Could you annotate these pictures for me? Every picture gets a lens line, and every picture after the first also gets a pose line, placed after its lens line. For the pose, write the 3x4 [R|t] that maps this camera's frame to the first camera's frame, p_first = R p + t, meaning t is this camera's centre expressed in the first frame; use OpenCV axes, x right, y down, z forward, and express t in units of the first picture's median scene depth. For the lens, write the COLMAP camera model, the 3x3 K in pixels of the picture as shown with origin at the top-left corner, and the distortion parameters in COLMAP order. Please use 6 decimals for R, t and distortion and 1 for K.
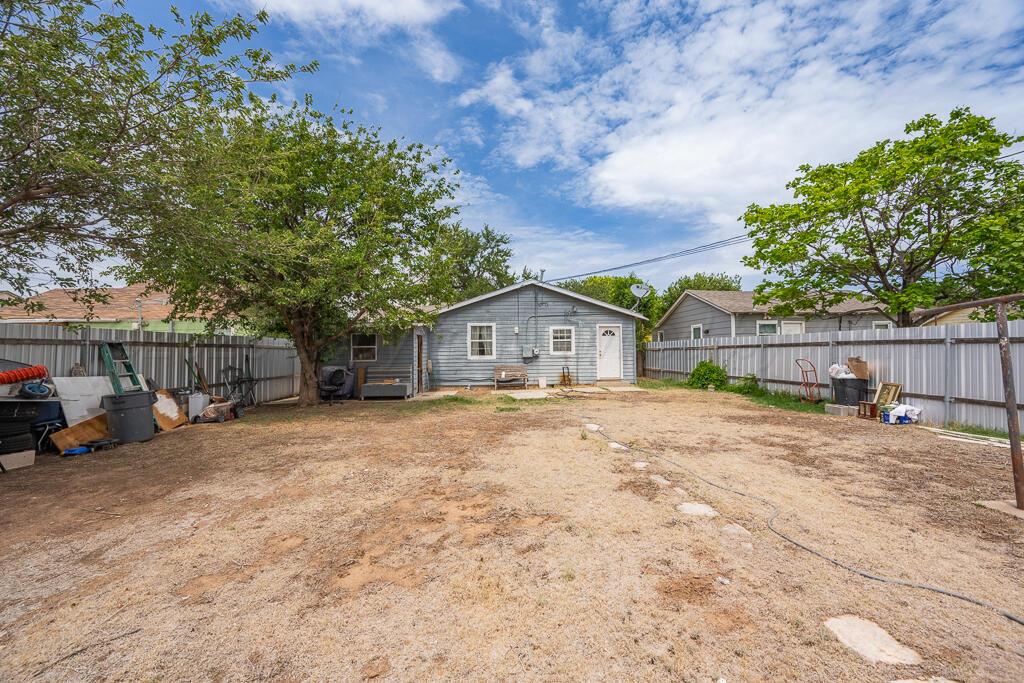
lens RADIAL K [[405.6, 0, 512.0], [0, 405.6, 341.5], [0, 0, 1]] dist [-0.000441, -0.000336]
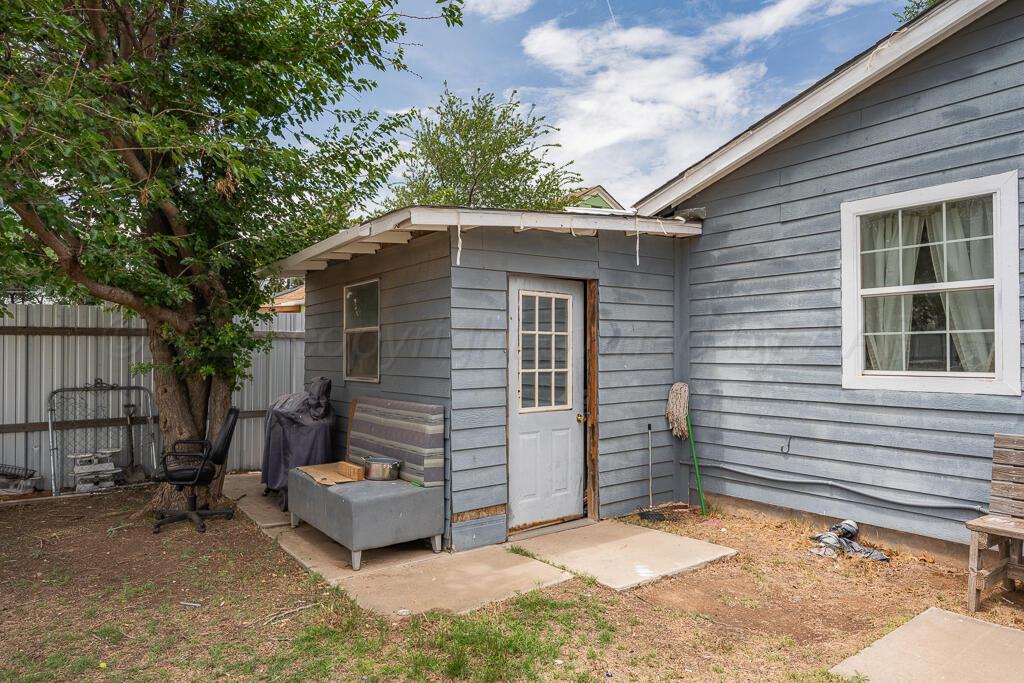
lens RADIAL K [[645.1, 0, 515.6], [0, 645.1, 344.7], [0, 0, 1]] dist [0.000515, -0.001696]
pose [[0.553740, 0.000169, -0.832690, 0.062696], [0.012548, 0.999885, 0.008548, 0.018275], [0.832595, -0.015182, 0.553674, 0.691048]]
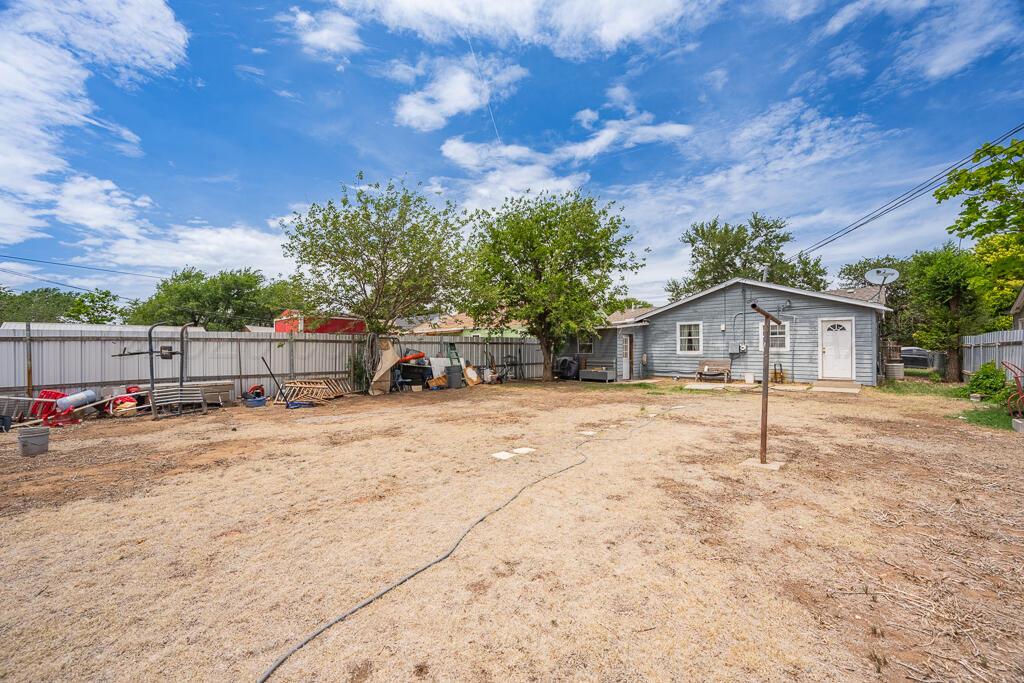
lens RADIAL K [[405.6, 0, 512.0], [0, 405.6, 341.5], [0, 0, 1]] dist [-0.000441, -0.000336]
pose [[0.693708, -0.002134, -0.720253, 0.391693], [0.014283, 0.999840, 0.010795, -0.010280], [0.720115, -0.017776, 0.693627, -0.130383]]
